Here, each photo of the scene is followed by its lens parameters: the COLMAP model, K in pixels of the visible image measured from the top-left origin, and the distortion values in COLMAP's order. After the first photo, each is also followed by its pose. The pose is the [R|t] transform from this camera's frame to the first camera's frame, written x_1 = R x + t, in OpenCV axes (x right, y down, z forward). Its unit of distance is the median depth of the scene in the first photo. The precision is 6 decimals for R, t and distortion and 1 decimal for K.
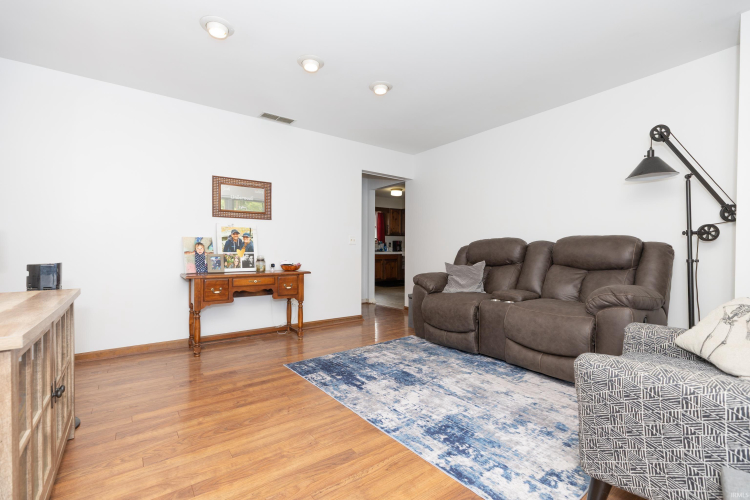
lens RADIAL K [[337.0, 0, 368.6], [0, 337.0, 248.2], [0, 0, 1]] dist [0.000963, 0.000020]
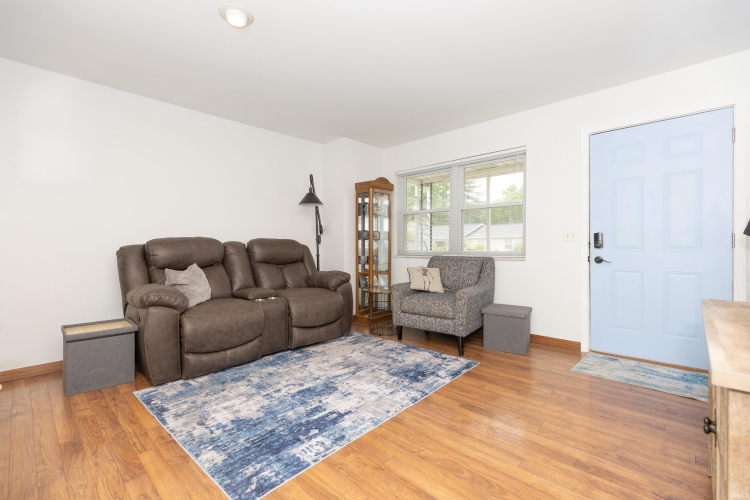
lens RADIAL K [[337.0, 0, 368.6], [0, 337.0, 248.2], [0, 0, 1]] dist [0.000963, 0.000020]
pose [[-0.181803, -0.007439, 0.983307, -0.844511], [0.000753, 0.999970, 0.007704, -0.012840], [-0.983335, 0.002141, -0.181792, 1.058447]]
